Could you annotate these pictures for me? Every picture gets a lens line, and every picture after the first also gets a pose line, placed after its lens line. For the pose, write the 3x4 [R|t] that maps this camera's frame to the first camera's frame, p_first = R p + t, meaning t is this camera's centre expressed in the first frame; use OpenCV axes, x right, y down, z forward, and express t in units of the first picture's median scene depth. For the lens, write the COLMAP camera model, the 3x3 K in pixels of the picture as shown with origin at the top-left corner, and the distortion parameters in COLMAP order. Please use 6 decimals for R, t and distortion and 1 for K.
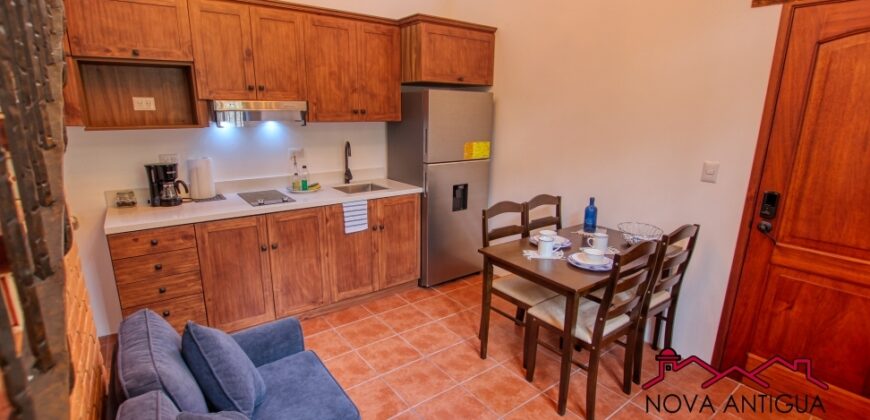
lens RADIAL K [[414.3, 0, 432.3], [0, 414.3, 216.5], [0, 0, 1]] dist [-0.002048, -0.000259]
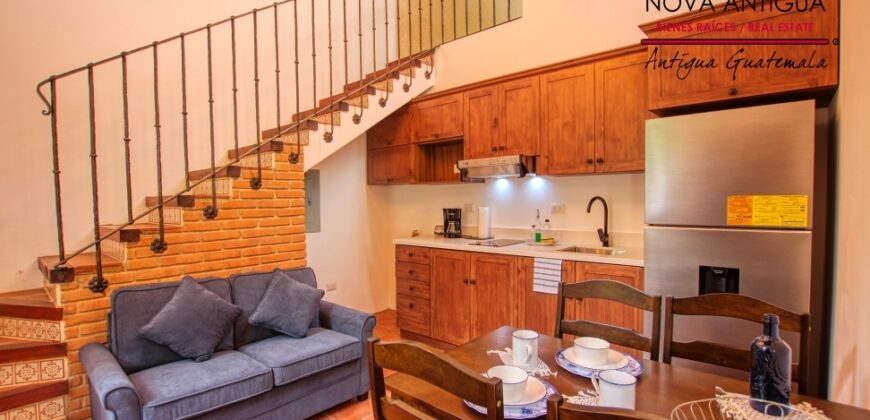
lens RADIAL K [[414.3, 0, 432.3], [0, 414.3, 216.5], [0, 0, 1]] dist [-0.002048, -0.000259]
pose [[0.196497, 0.030003, -0.980045, 0.651521], [-0.233754, 0.972145, -0.017107, -0.051897], [0.952233, 0.232451, 0.198037, 0.580511]]
